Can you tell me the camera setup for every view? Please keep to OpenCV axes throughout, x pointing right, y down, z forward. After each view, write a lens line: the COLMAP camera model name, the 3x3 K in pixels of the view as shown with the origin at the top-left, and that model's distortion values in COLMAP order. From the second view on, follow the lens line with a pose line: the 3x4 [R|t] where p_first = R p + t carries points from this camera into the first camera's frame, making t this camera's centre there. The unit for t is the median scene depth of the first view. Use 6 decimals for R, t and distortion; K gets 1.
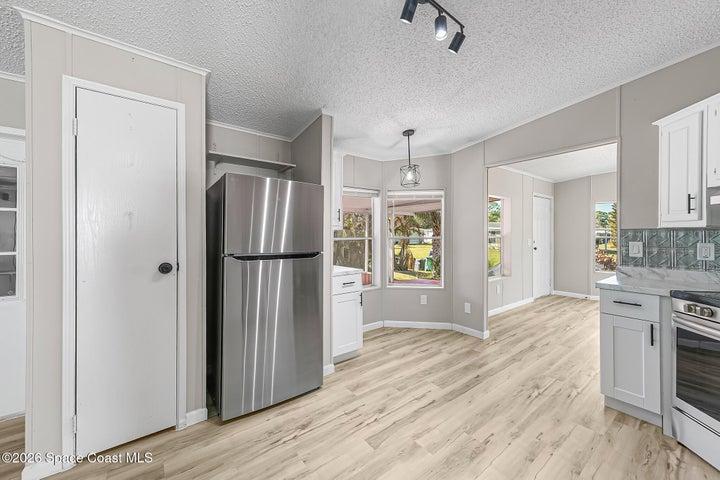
lens RADIAL K [[279.1, 0, 354.9], [0, 279.1, 234.7], [0, 0, 1]] dist [0.002818, 0.000188]
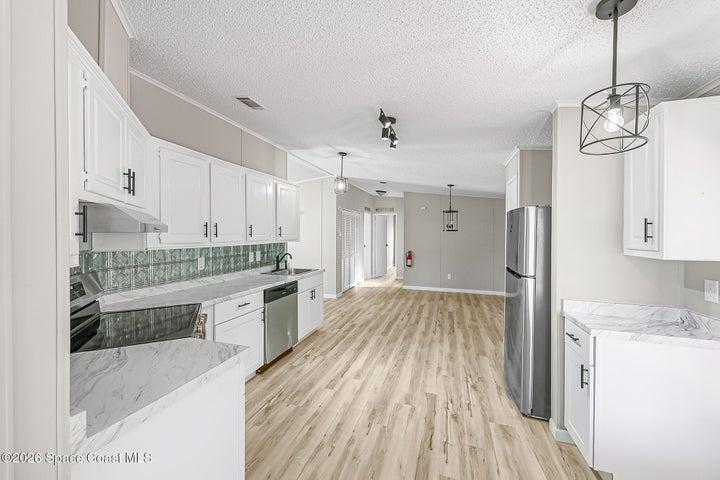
lens RADIAL K [[268.1, 0, 359.8], [0, 268.1, 236.4], [0, 0, 1]] dist [0.001561, 0.000132]
pose [[-0.815370, 0.000380, -0.578940, 1.055088], [-0.006522, 0.999930, 0.009841, -0.093687], [0.578904, 0.011800, -0.815310, 1.710050]]
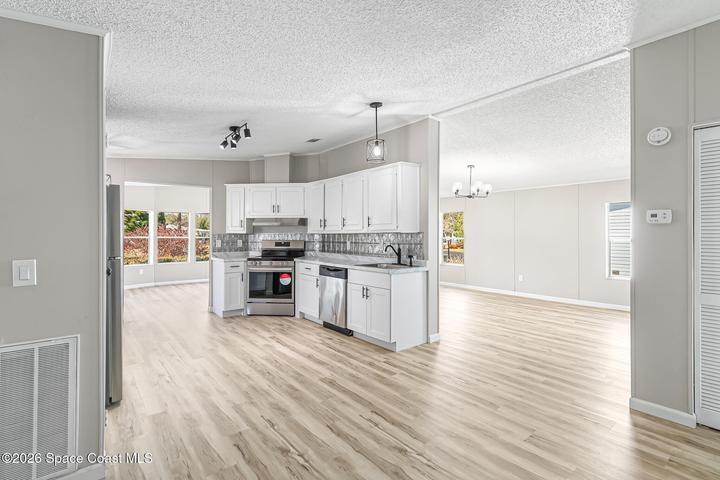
lens RADIAL K [[349.9, 0, 370.6], [0, 349.9, 234.4], [0, 0, 1]] dist [0.002427, -0.000416]
pose [[-0.066928, 0.002254, 0.997755, -1.921129], [-0.000497, 0.999997, -0.002292, -0.011317], [-0.997758, -0.000649, -0.066927, 0.074172]]
